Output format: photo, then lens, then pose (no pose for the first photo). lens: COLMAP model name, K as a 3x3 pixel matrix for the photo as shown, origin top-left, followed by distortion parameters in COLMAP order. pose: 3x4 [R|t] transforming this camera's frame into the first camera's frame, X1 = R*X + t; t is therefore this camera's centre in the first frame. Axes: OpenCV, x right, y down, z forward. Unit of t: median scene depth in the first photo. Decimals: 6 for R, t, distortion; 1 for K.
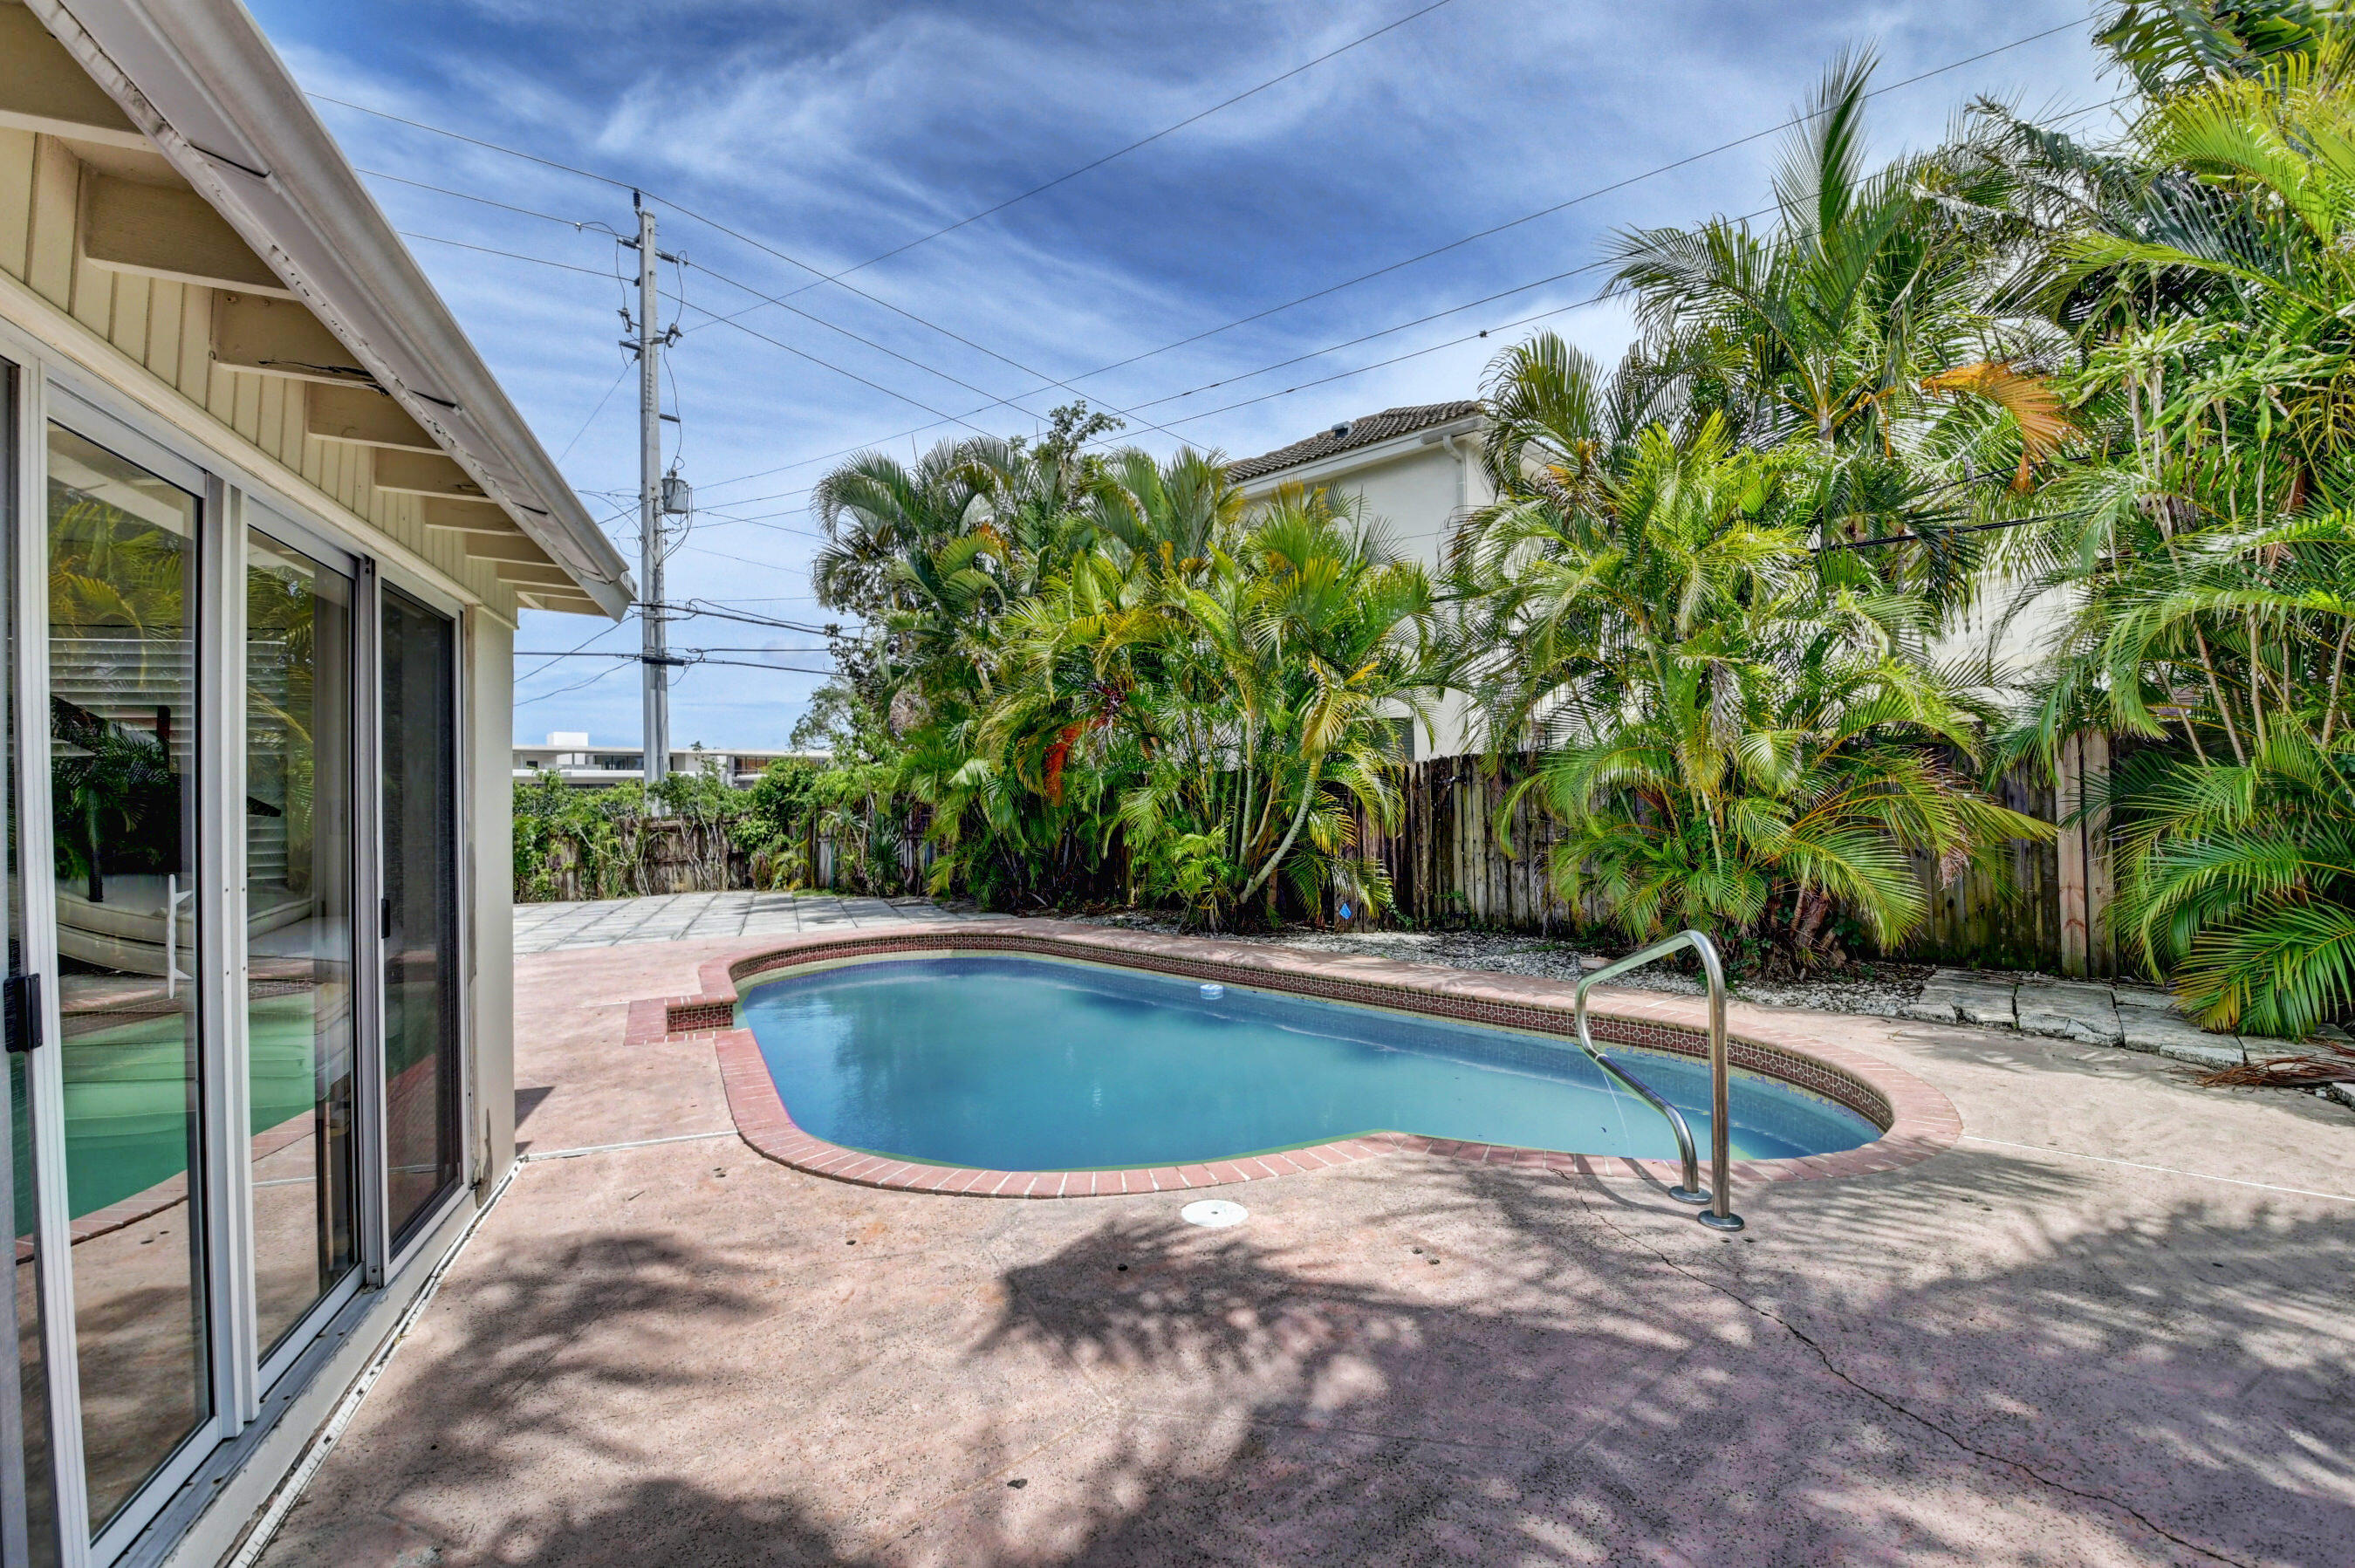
lens RADIAL K [[1030.3, 0, 1174.7], [0, 1030.3, 791.9], [0, 0, 1]] dist [0.001131, -0.018621]
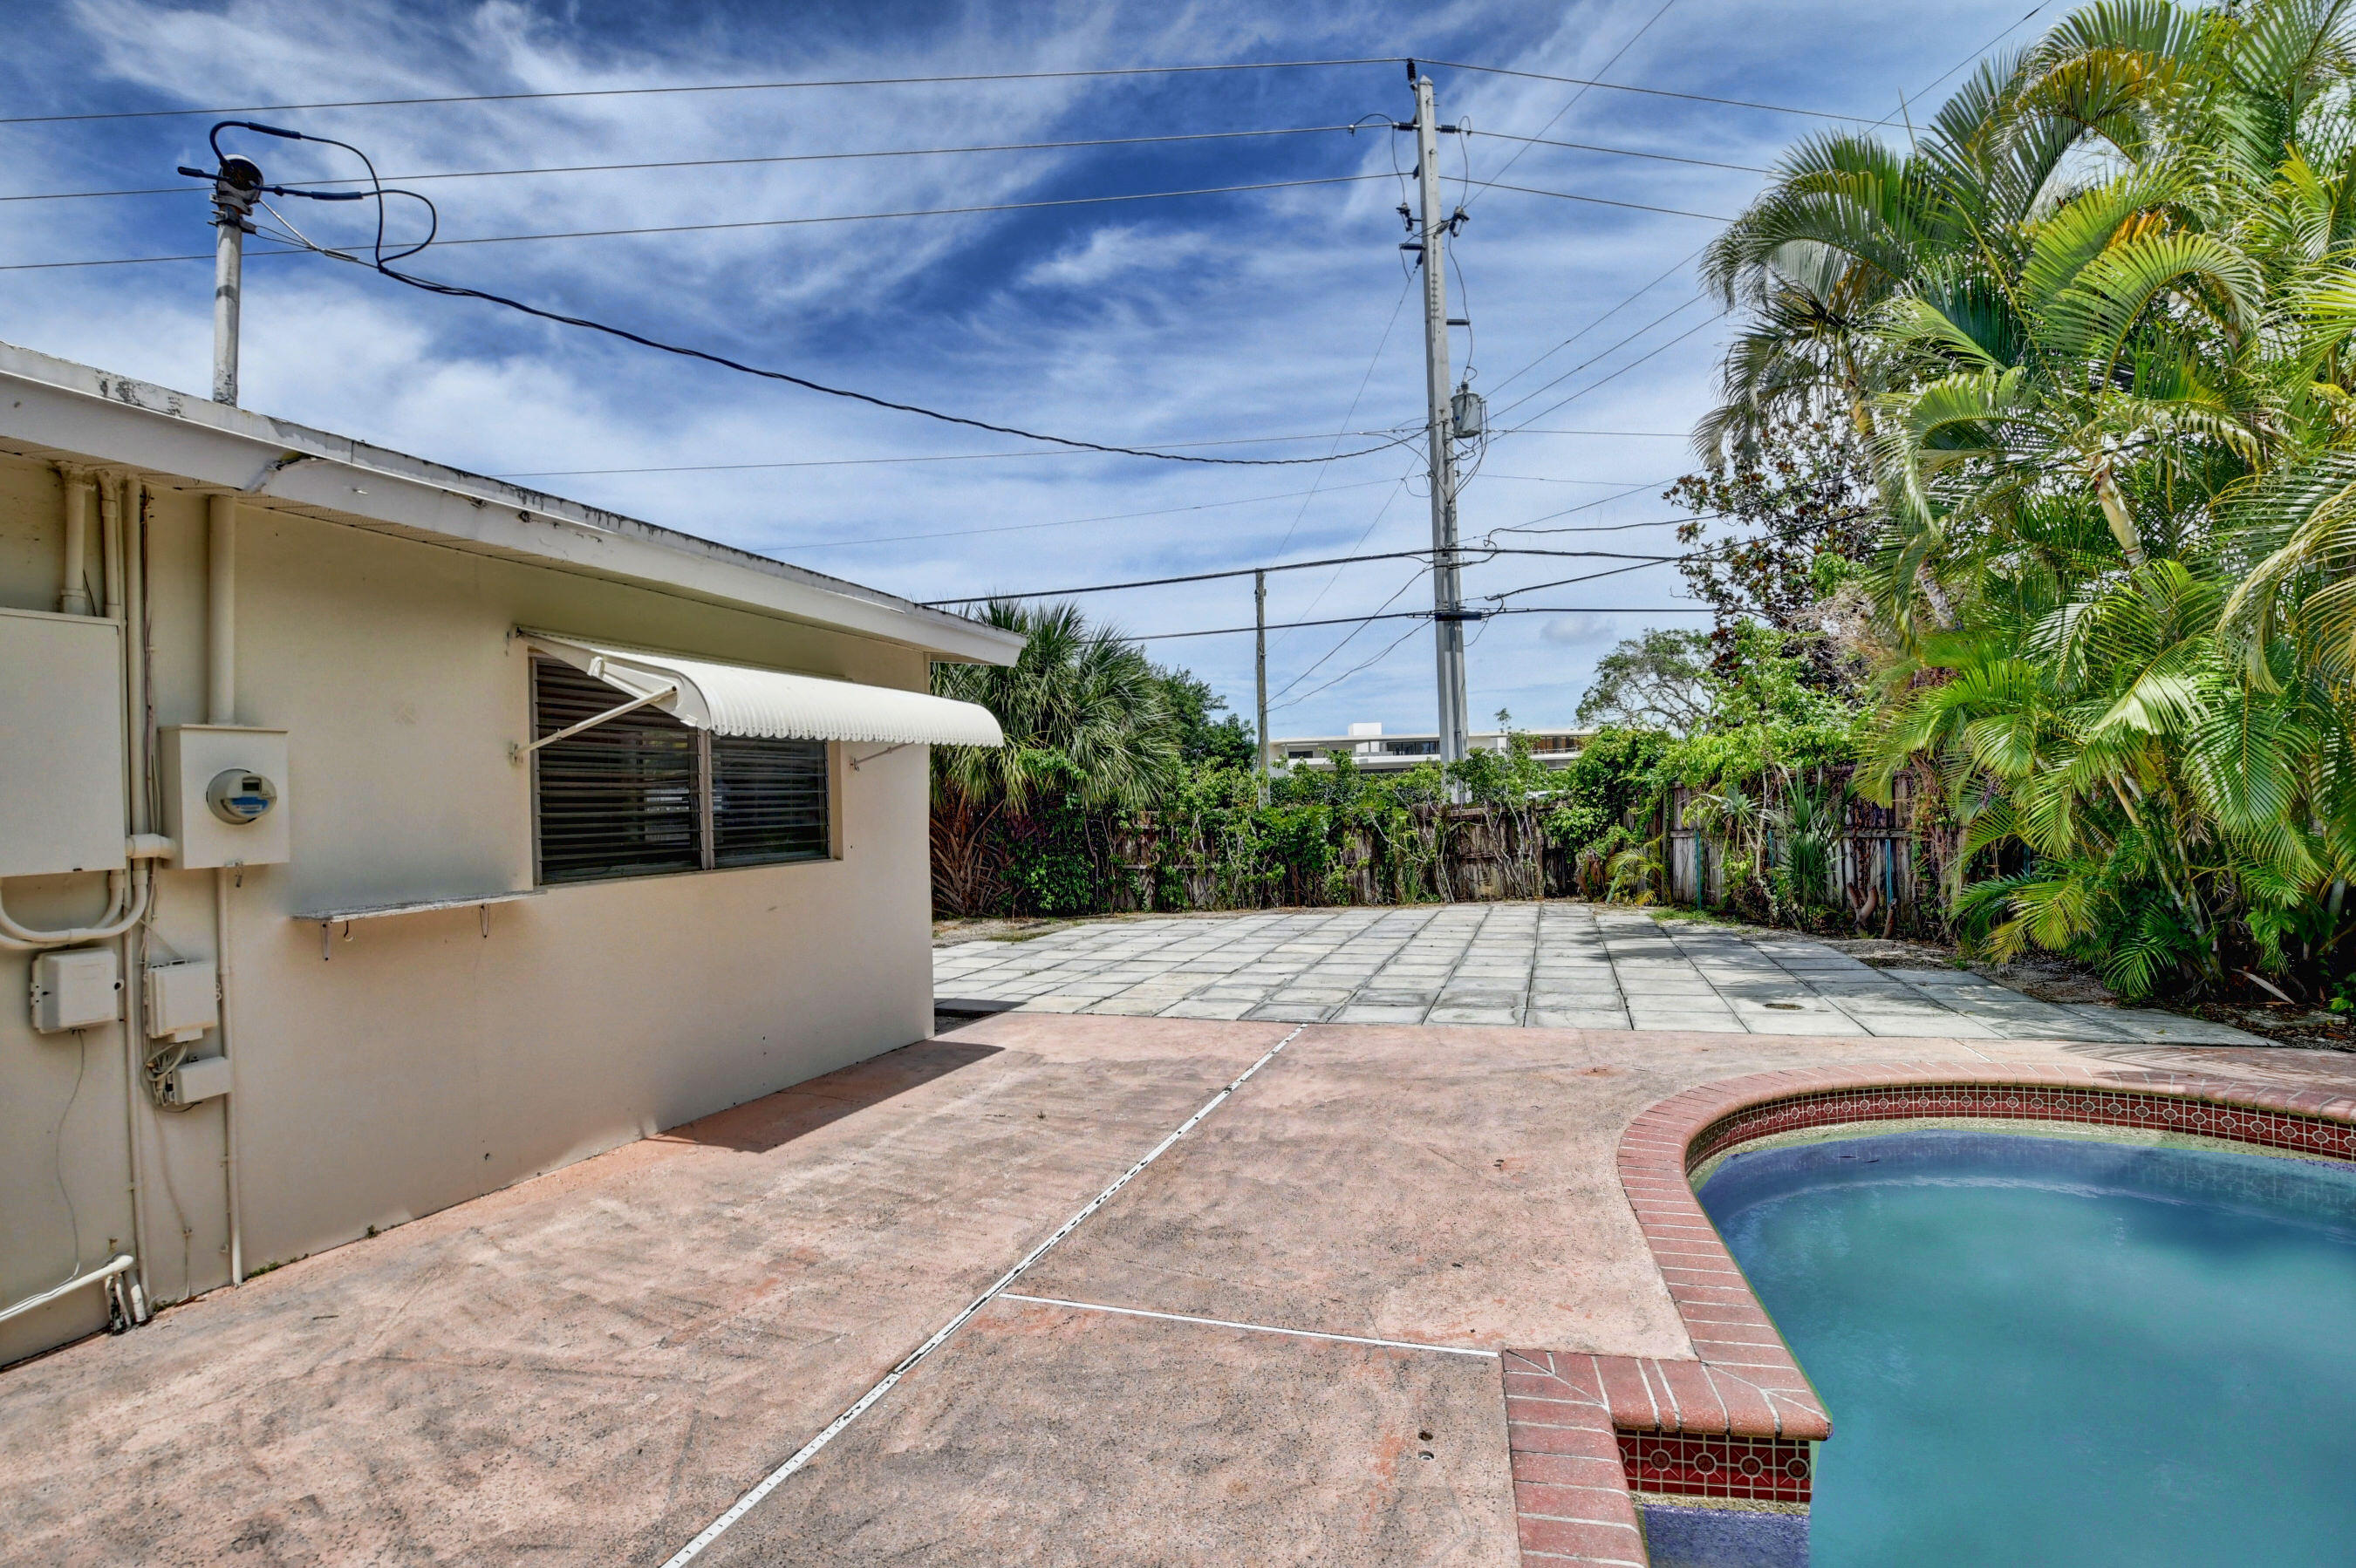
lens RADIAL K [[1083.7, 0, 1178.0], [0, 1083.7, 784.0], [0, 0, 1]] dist [0.019892, -0.025636]
pose [[0.761497, -0.018292, -0.647911, -0.112383], [0.025469, 0.999674, 0.001710, 0.001558], [0.647668, -0.017804, 0.761714, 0.197967]]
